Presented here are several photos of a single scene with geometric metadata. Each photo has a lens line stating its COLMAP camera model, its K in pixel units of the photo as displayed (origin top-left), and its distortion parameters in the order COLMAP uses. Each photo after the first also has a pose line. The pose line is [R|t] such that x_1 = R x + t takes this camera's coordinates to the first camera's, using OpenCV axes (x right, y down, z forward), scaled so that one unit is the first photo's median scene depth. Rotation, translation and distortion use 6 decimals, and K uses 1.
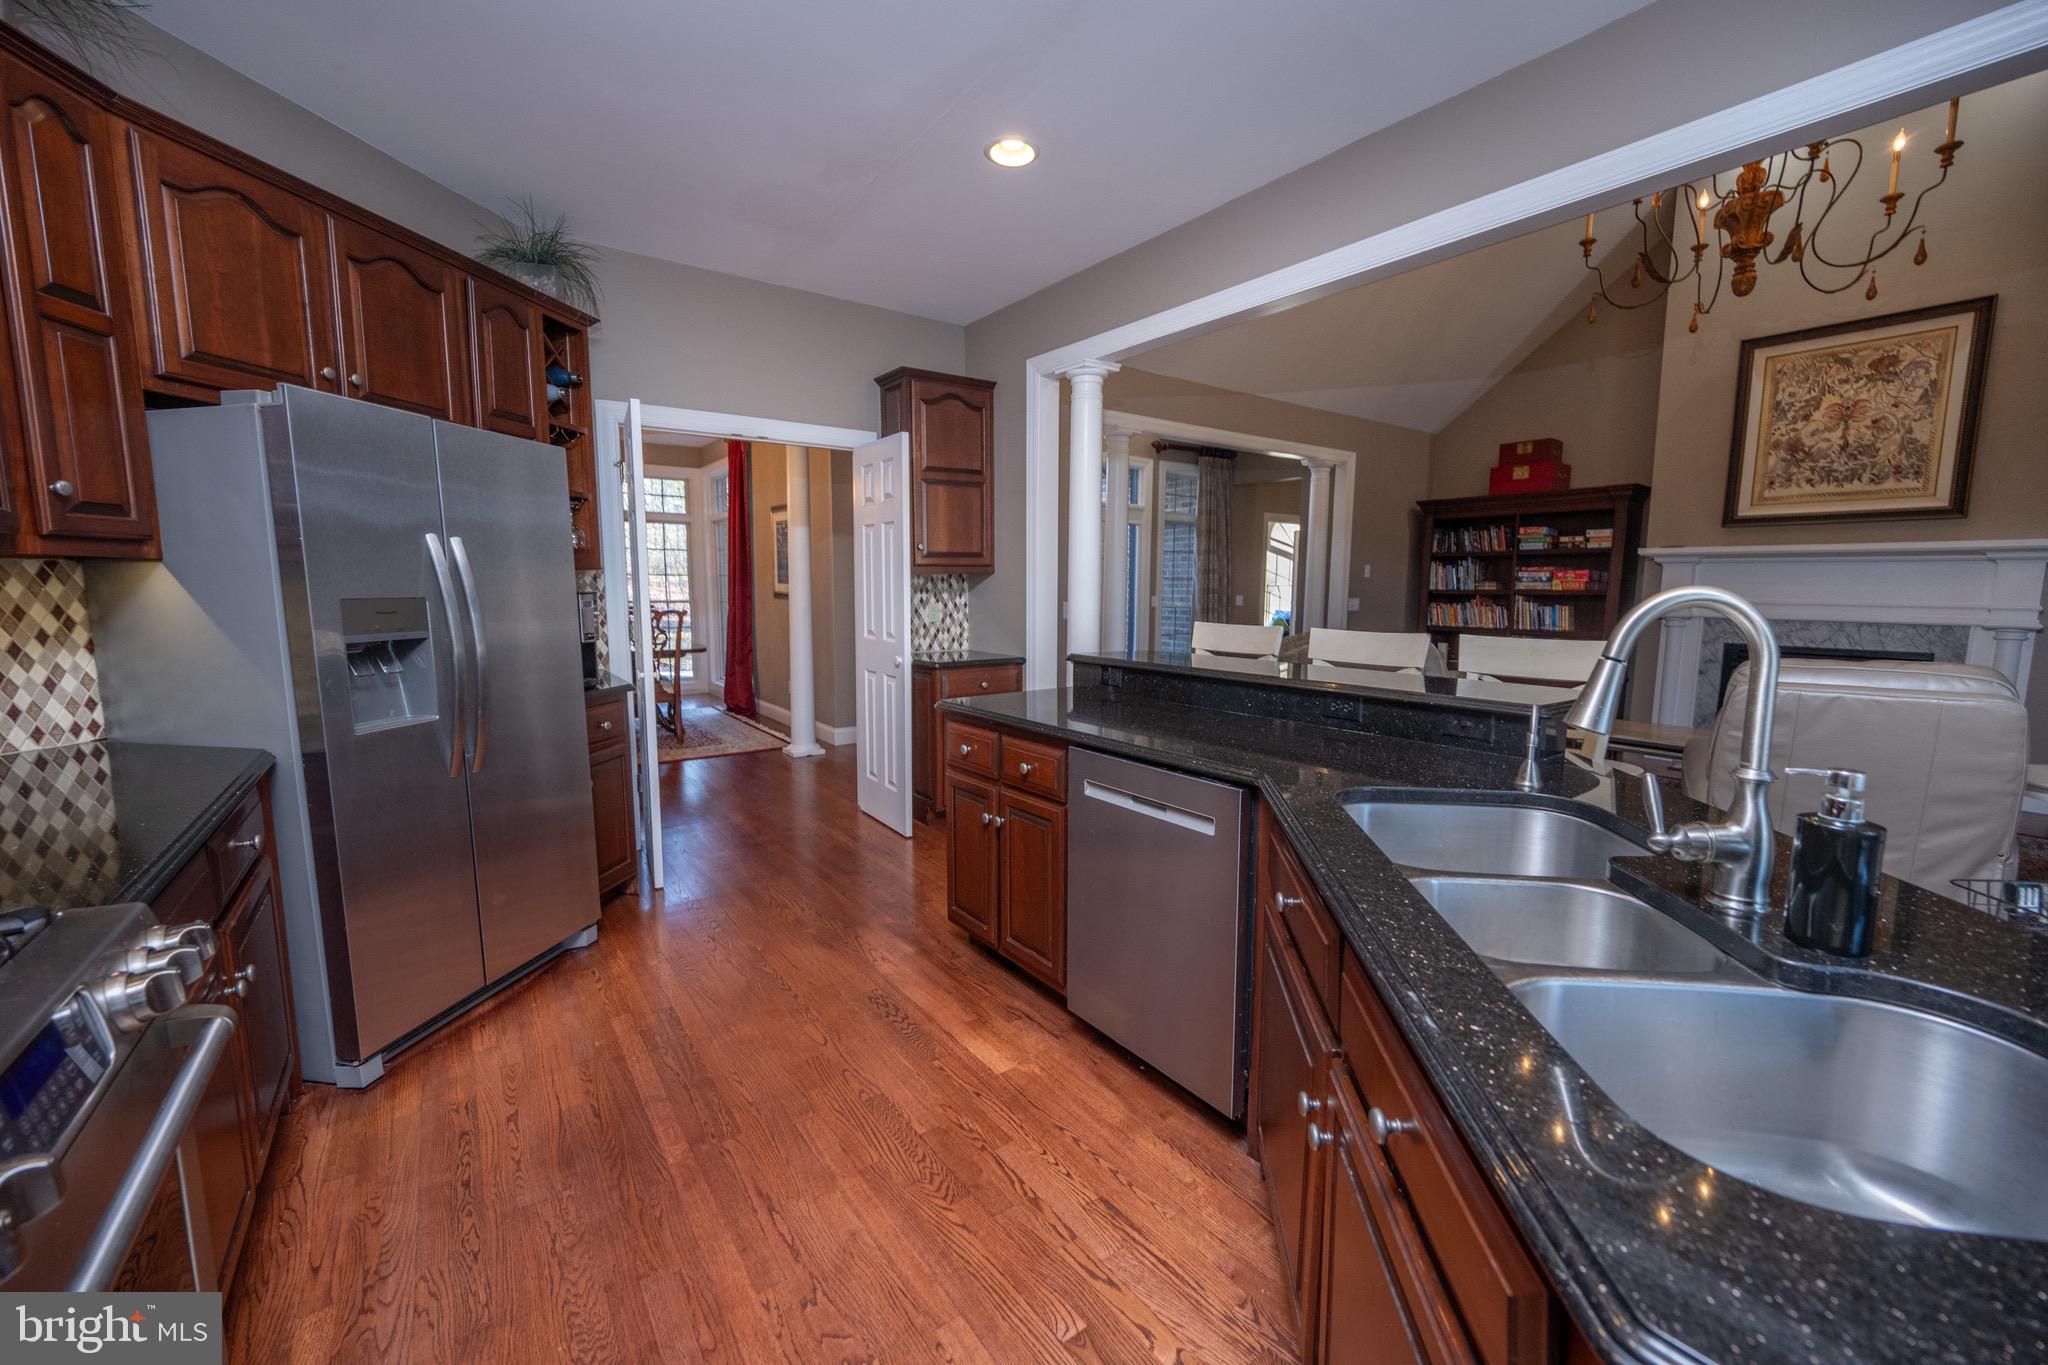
lens RADIAL K [[801.5, 0, 1021.3], [0, 801.5, 678.8], [0, 0, 1]] dist [-0.004375, -0.000004]
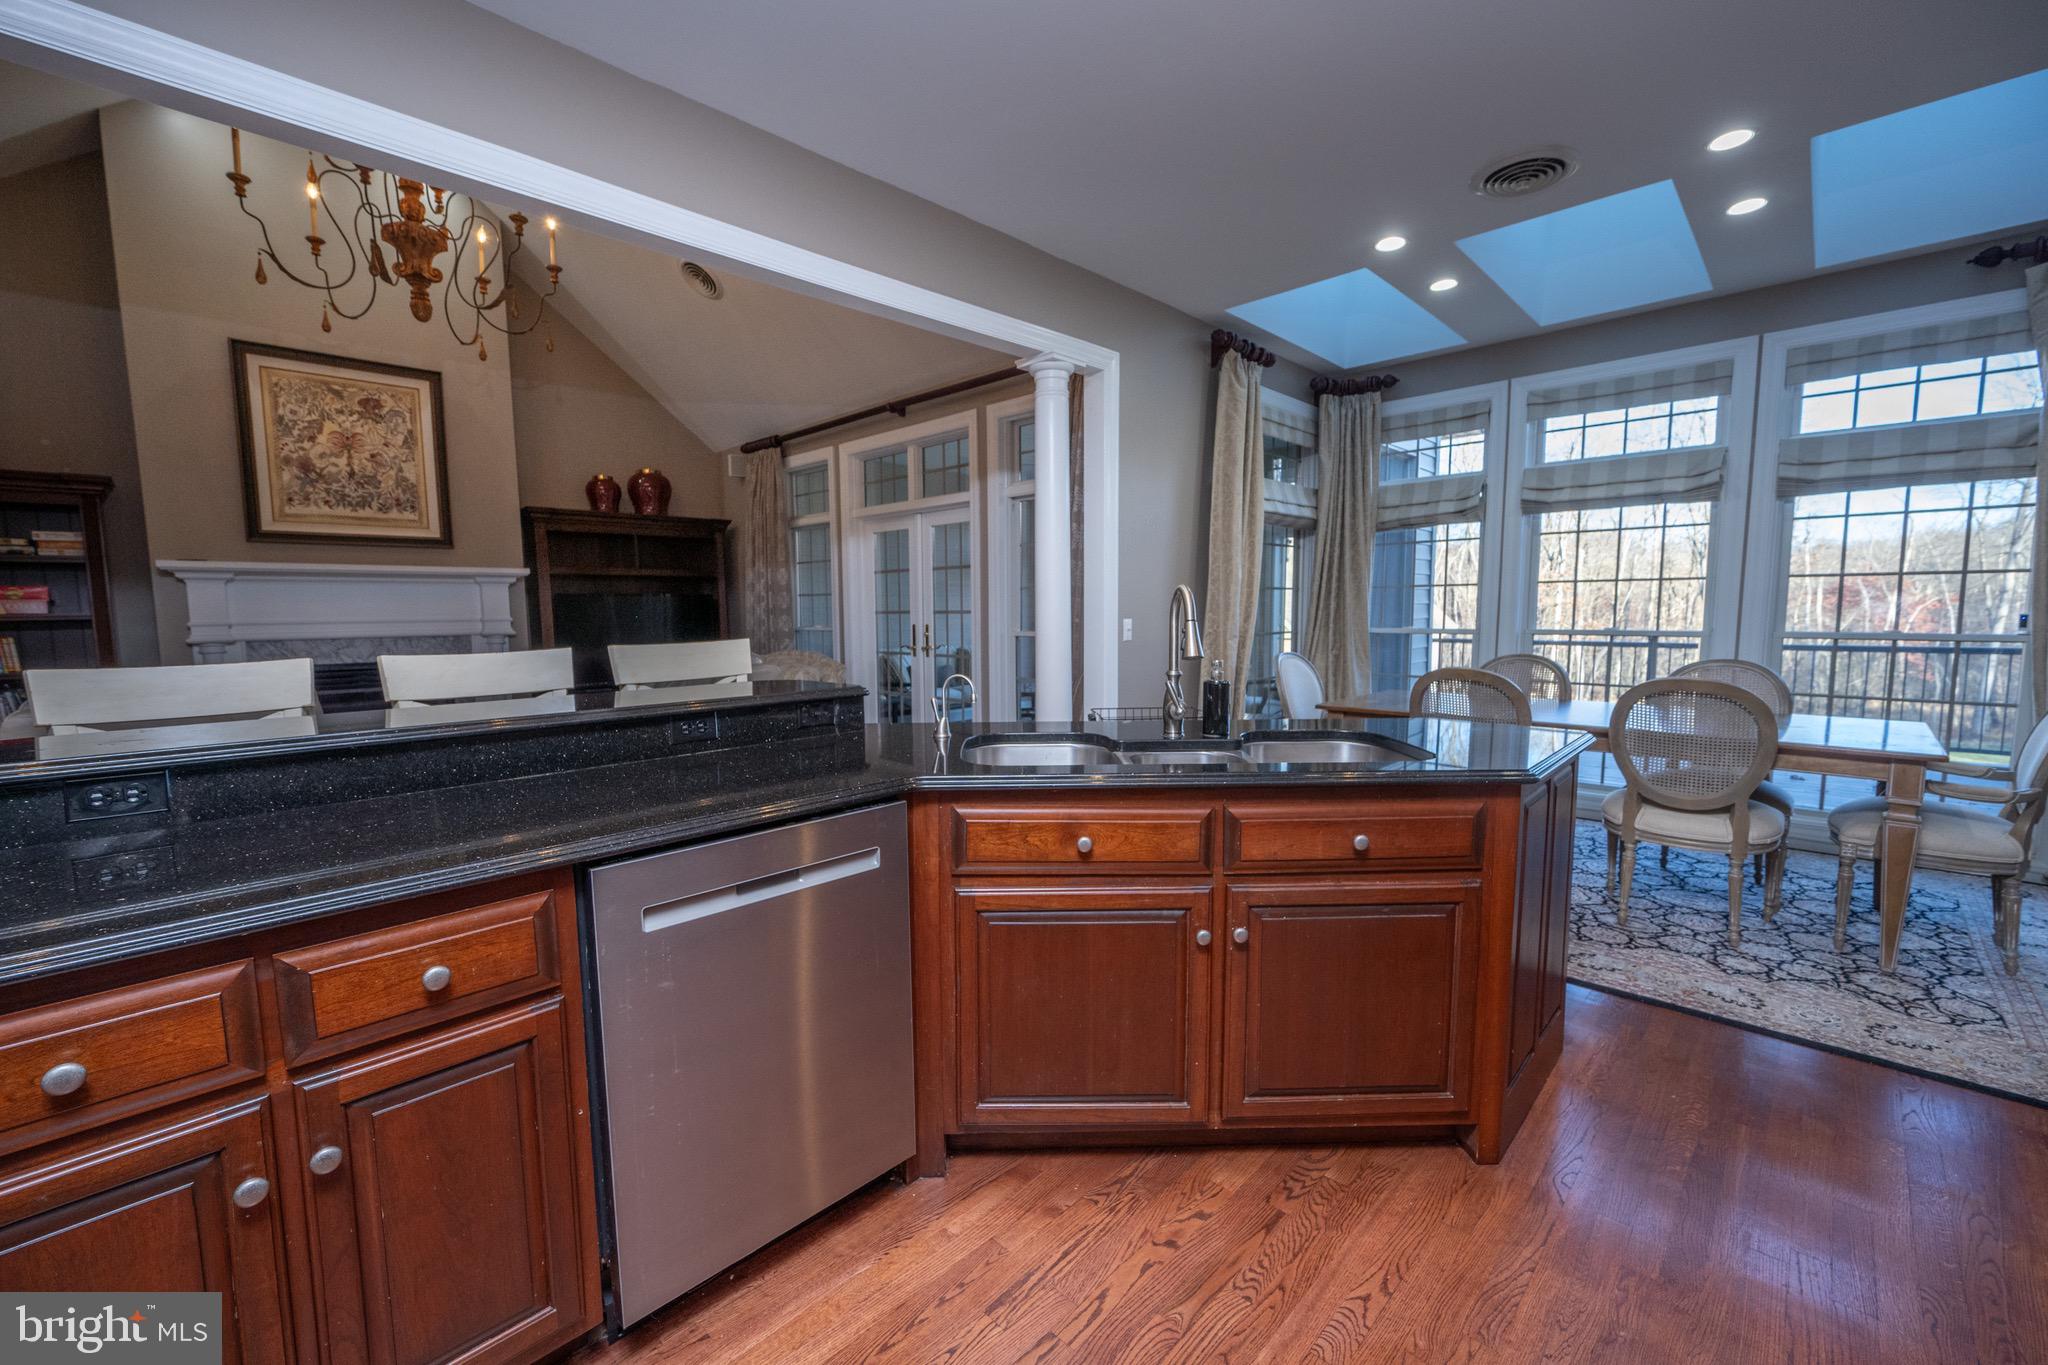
lens RADIAL K [[821.5, 0, 1023.0], [0, 821.5, 685.0], [0, 0, 1]] dist [-0.005588, 0.000087]
pose [[-0.163067, -0.097271, 0.981808, -0.226763], [0.125492, 0.985001, 0.118430, -0.030415], [-0.978602, 0.142521, -0.148414, 0.332098]]
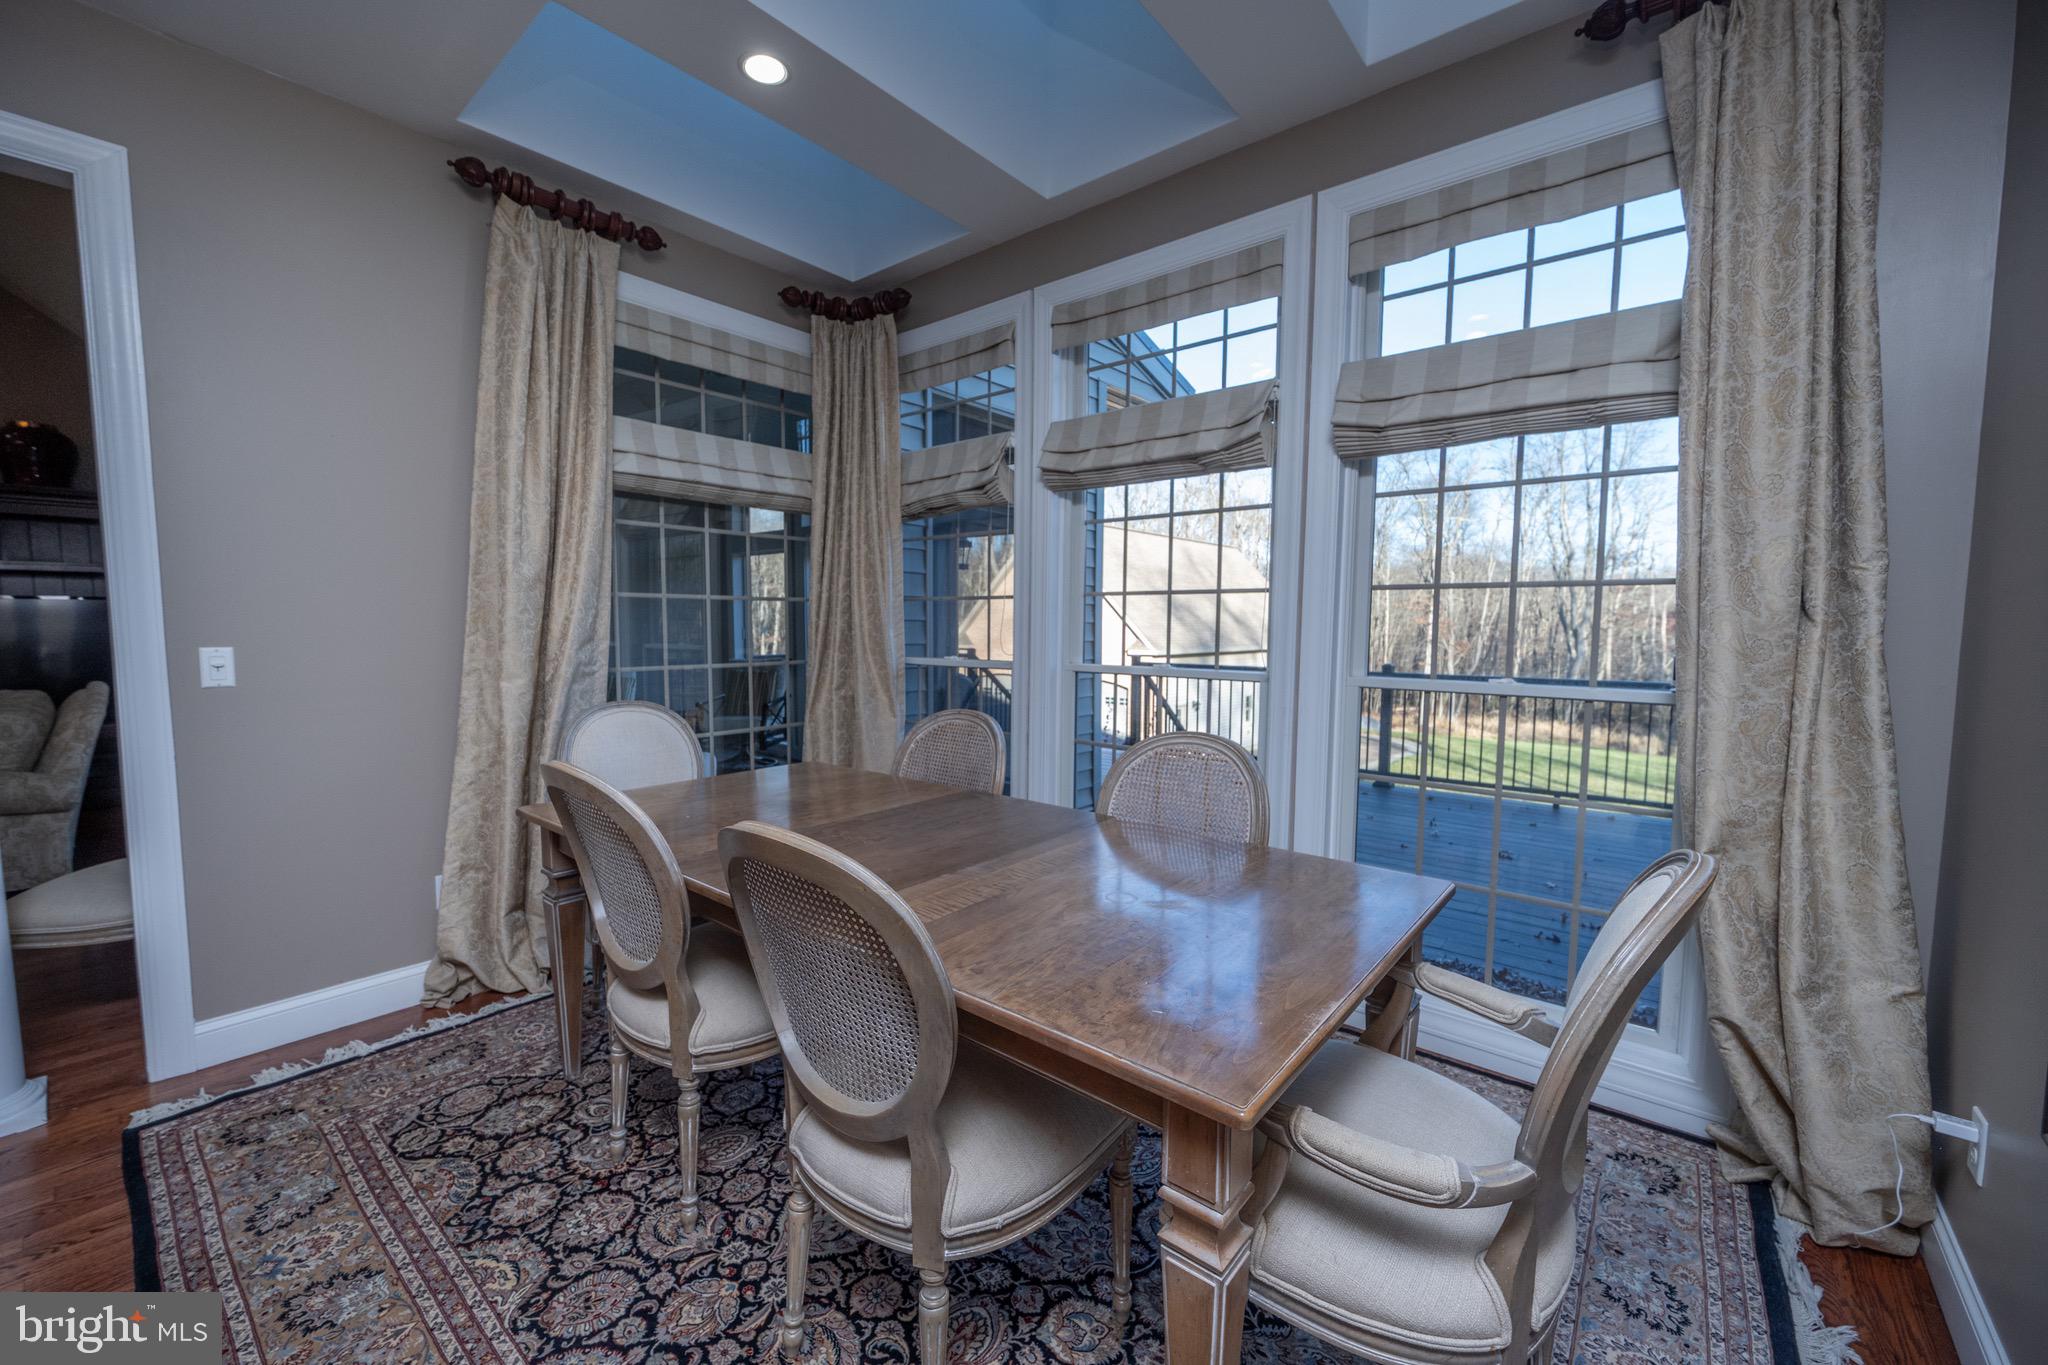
lens RADIAL K [[795.2, 0, 1029.5], [0, 795.2, 684.5], [0, 0, 1]] dist [-0.030666, 0.000020]
pose [[-0.243862, -0.083955, 0.966169, 0.036733], [0.109569, 0.987482, 0.113462, 0.036614], [-0.963601, 0.133531, -0.231610, -0.227061]]
